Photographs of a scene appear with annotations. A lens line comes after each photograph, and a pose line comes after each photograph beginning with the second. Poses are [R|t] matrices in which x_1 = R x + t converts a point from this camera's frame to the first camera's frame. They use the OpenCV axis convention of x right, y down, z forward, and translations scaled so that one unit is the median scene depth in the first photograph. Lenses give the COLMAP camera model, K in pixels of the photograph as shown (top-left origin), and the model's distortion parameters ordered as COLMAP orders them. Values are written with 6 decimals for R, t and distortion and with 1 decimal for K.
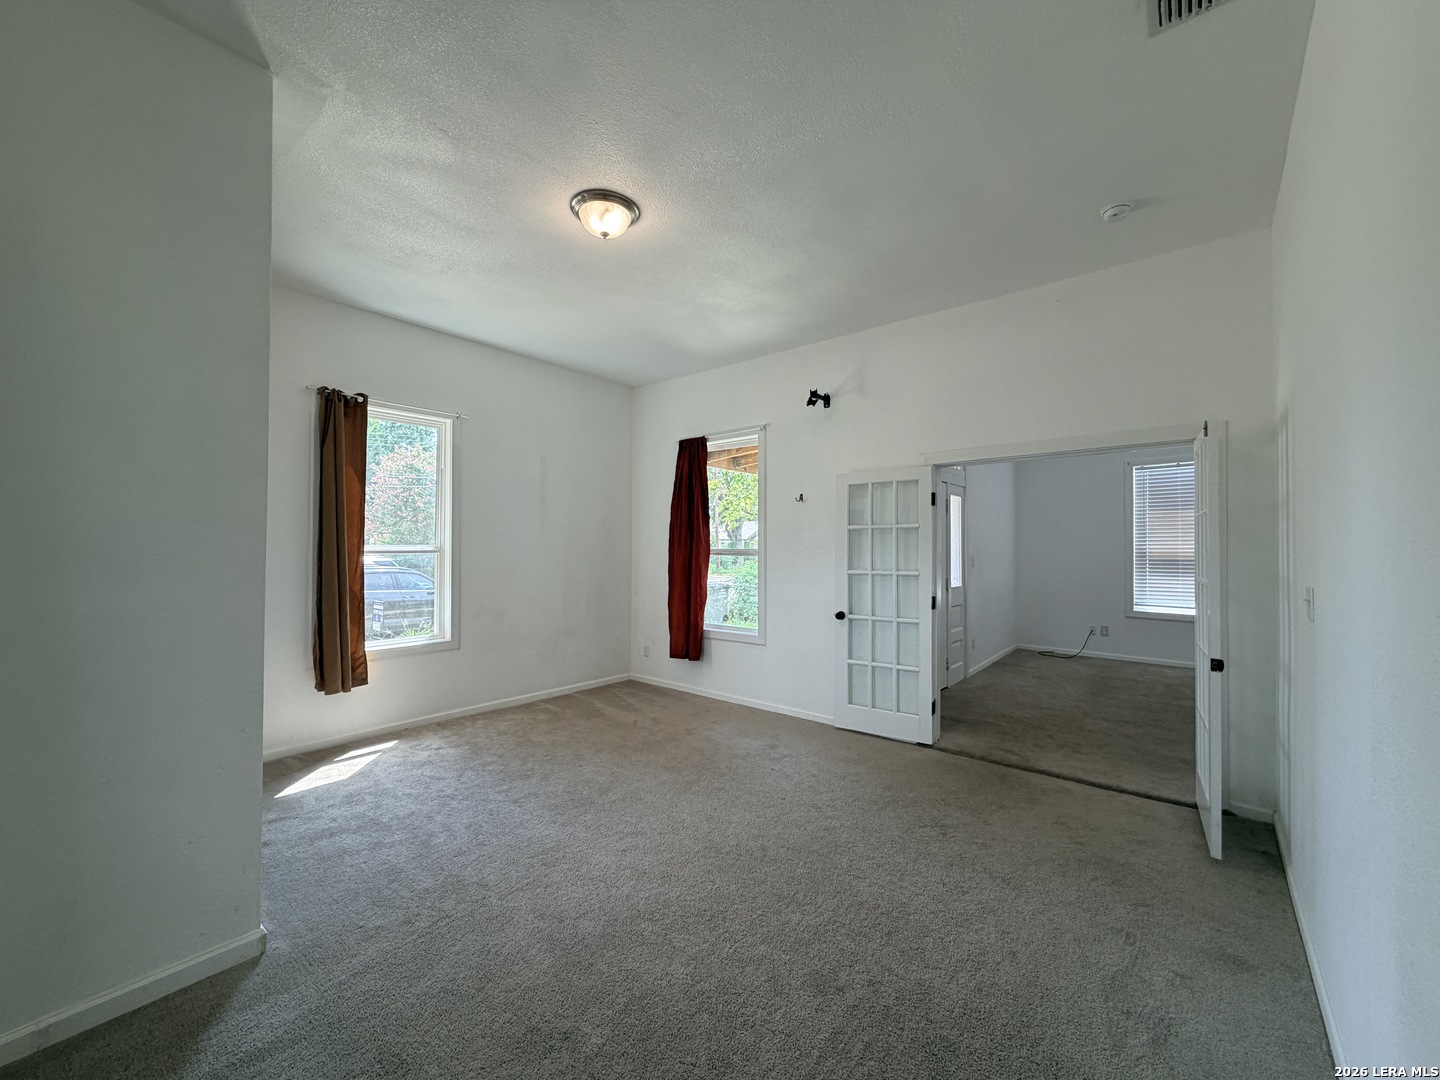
lens RADIAL K [[574.1, 0, 714.0], [0, 574.1, 540.2], [0, 0, 1]] dist [0.000607, -0.000033]
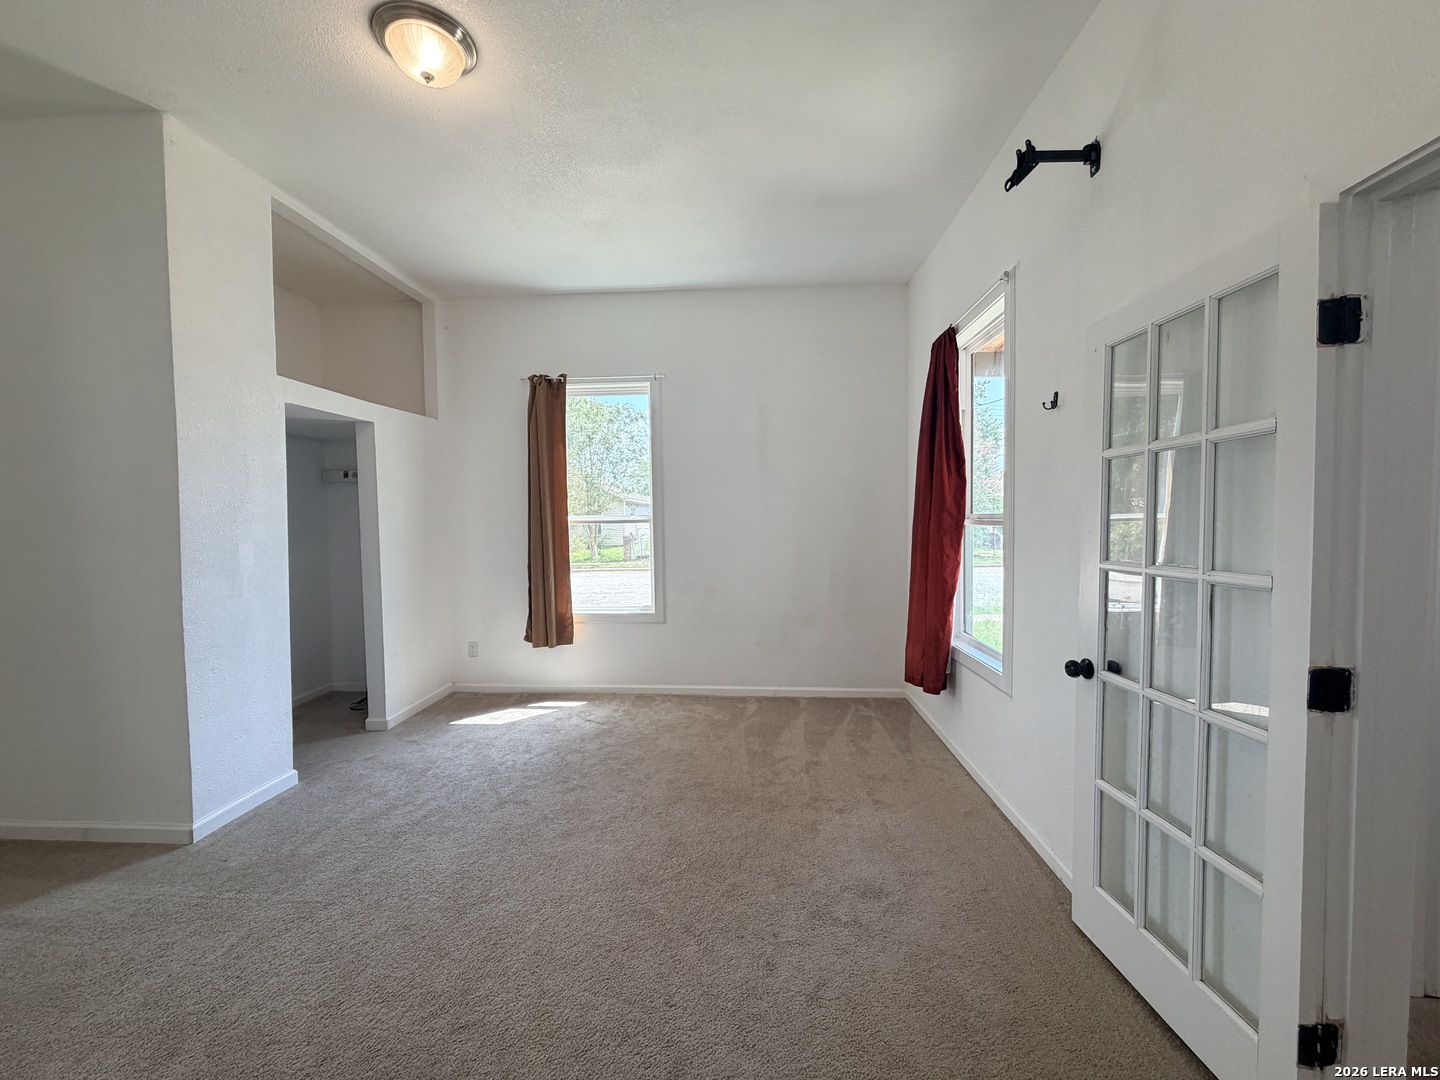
lens RADIAL K [[574.1, 0, 714.0], [0, 574.1, 540.2], [0, 0, 1]] dist [0.000607, -0.000033]
pose [[0.593064, 0.020152, -0.804903, 0.422384], [0.020861, 0.998967, 0.040381, 0.016881], [0.804885, -0.040740, 0.592031, 0.580123]]
